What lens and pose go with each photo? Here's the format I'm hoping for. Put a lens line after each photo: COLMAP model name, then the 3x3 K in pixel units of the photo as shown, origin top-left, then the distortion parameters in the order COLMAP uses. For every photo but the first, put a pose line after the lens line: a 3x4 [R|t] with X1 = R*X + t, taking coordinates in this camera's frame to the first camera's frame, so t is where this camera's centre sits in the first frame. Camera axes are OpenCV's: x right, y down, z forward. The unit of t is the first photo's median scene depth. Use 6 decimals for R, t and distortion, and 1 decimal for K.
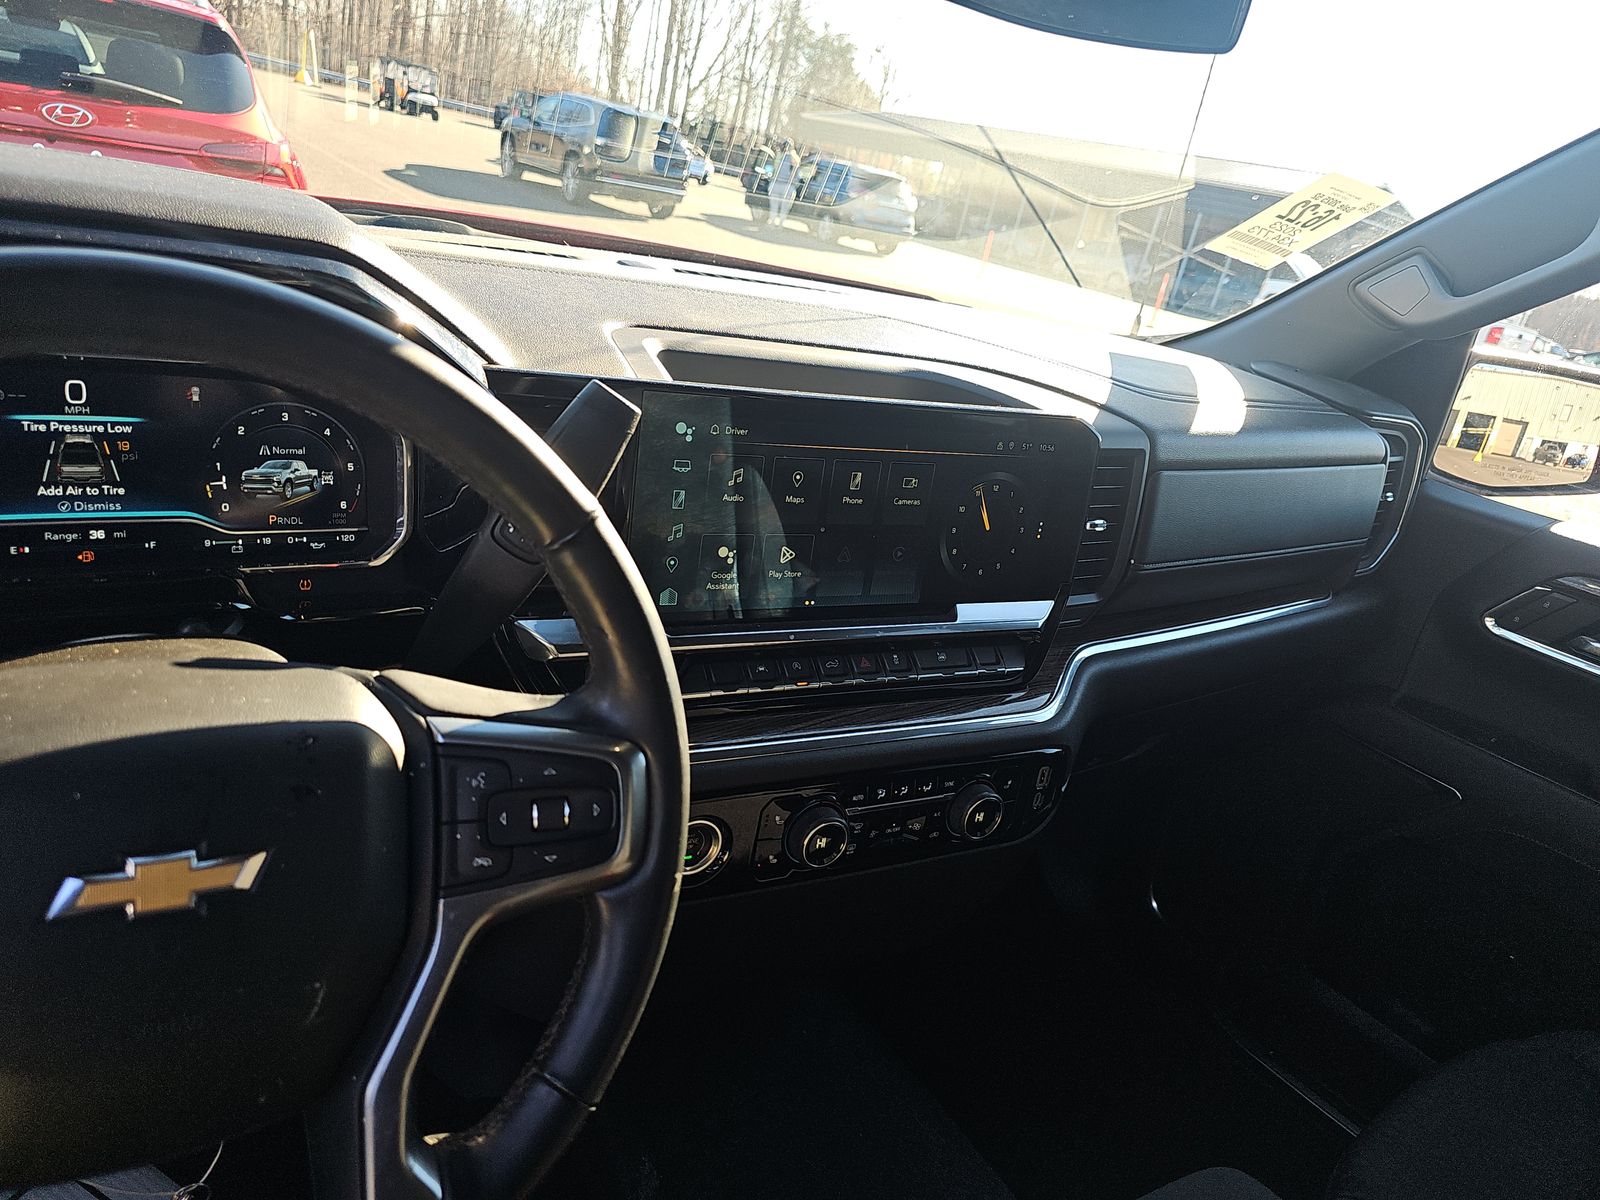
lens RADIAL K [[1072.3, 0, 813.7], [0, 1072.3, 583.7], [0, 0, 1]] dist [0.033613, -0.031148]
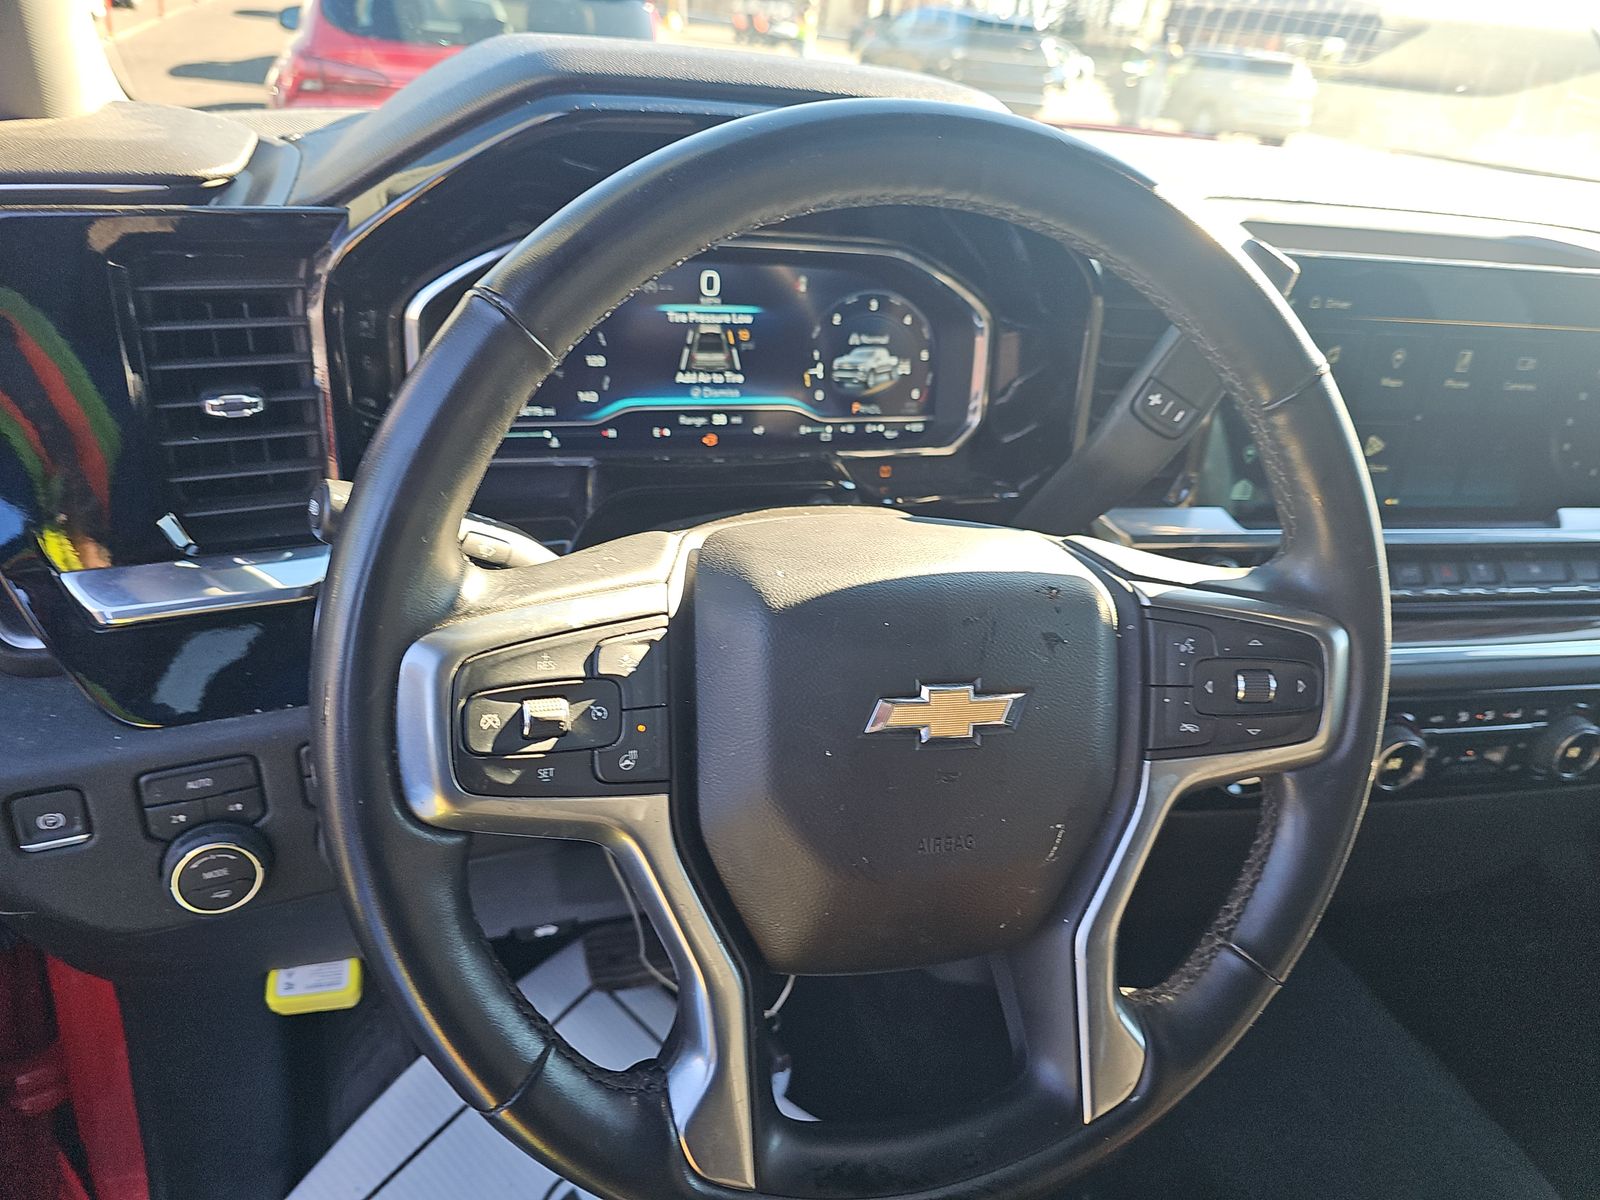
lens RADIAL K [[1072.3, 0, 782.5], [0, 1072.3, 629.8], [0, 0, 1]] dist [0.033613, -0.031148]
pose [[0.956262, 0.047867, -0.288569, -0.281888], [-0.020780, 0.995144, 0.096211, 0.060189], [0.291773, -0.086007, 0.952613, -0.028947]]
